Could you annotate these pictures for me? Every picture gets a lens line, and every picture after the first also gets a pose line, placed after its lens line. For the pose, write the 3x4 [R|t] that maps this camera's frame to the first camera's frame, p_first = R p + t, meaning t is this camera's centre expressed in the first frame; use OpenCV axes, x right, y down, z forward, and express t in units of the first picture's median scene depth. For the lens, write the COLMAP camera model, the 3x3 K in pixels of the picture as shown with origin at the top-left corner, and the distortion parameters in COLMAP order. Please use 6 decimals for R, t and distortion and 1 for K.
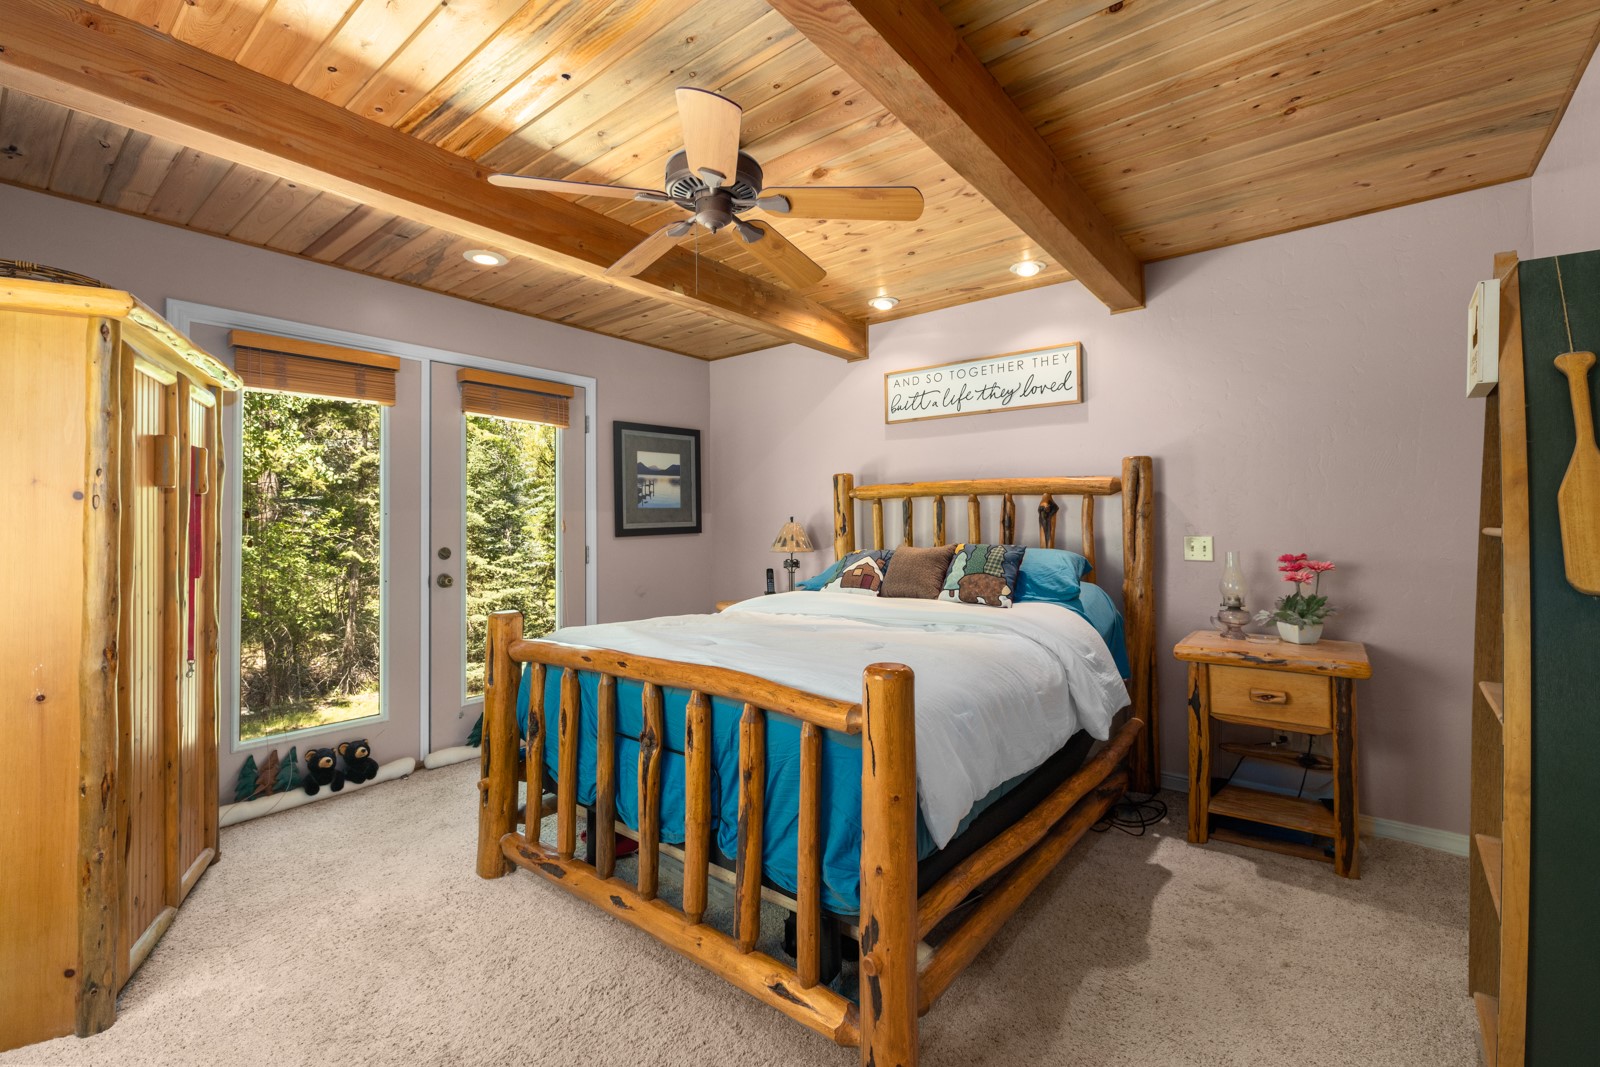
lens RADIAL K [[680.3, 0, 857.3], [0, 680.3, 507.8], [0, 0, 1]] dist [-0.001882, 0.000748]
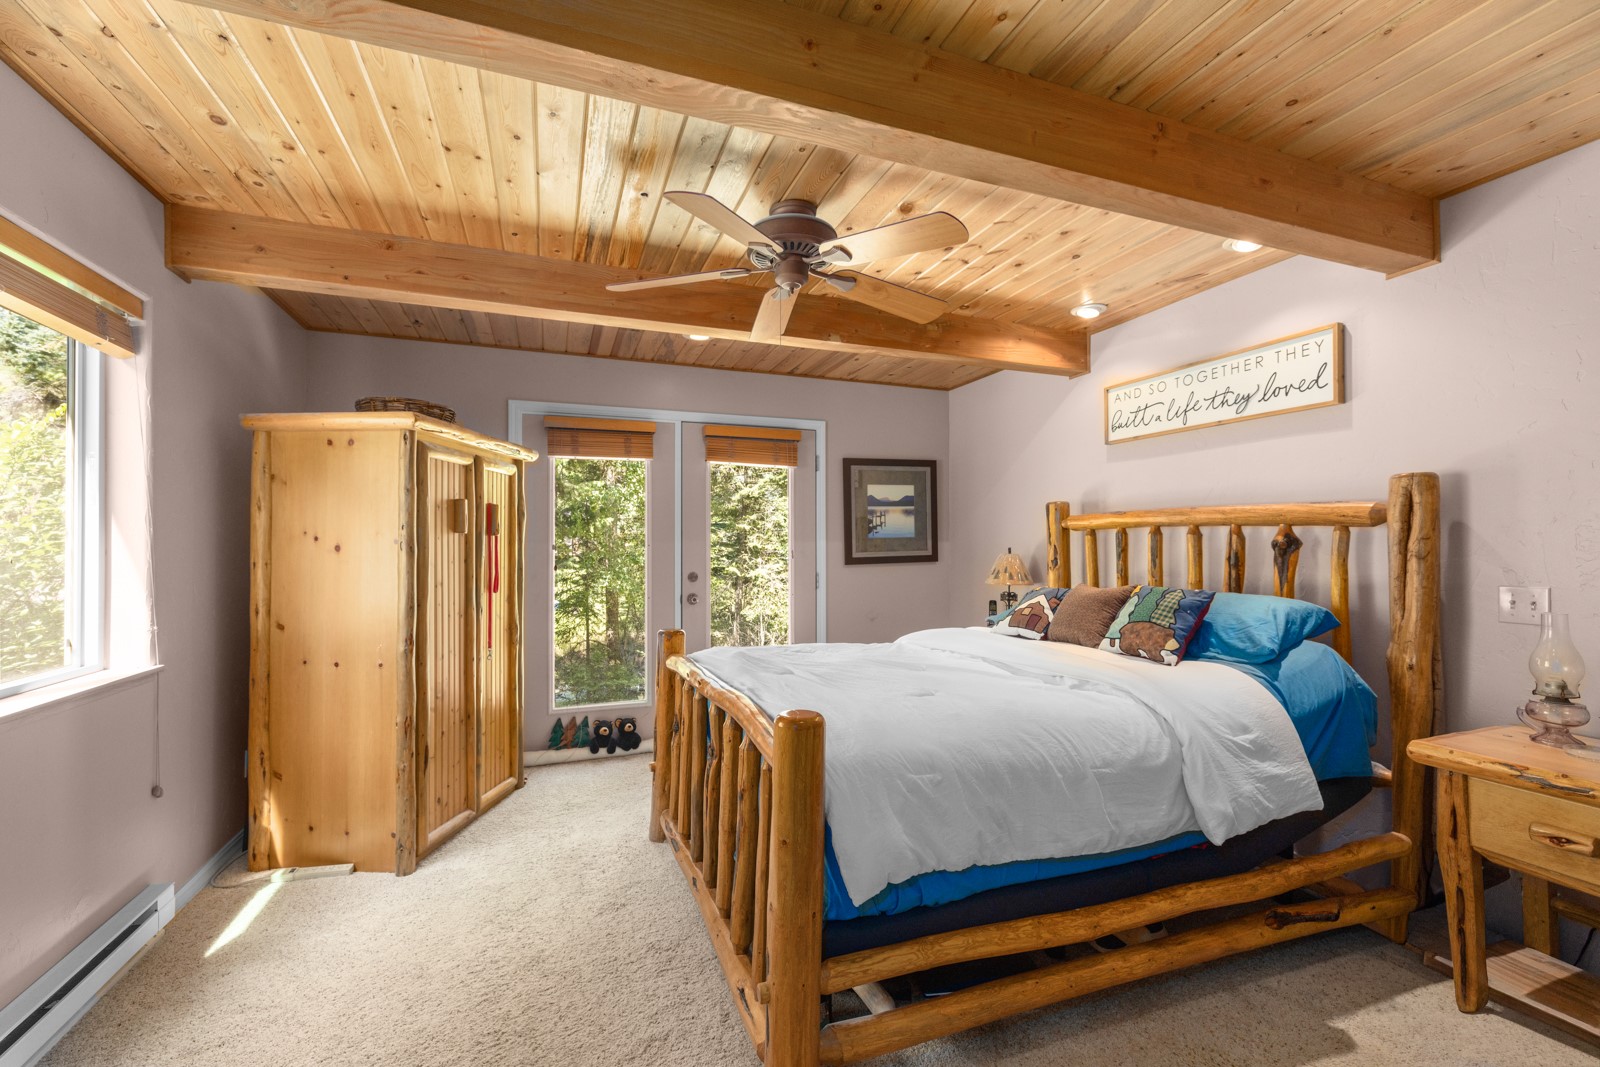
lens RADIAL K [[680.3, 0, 806.3], [0, 680.3, 540.9], [0, 0, 1]] dist [-0.001882, 0.000748]
pose [[0.859220, 0.003232, -0.511596, 0.231299], [0.004652, 0.999889, 0.014130, -0.017233], [0.511585, -0.014520, 0.859110, 0.051025]]
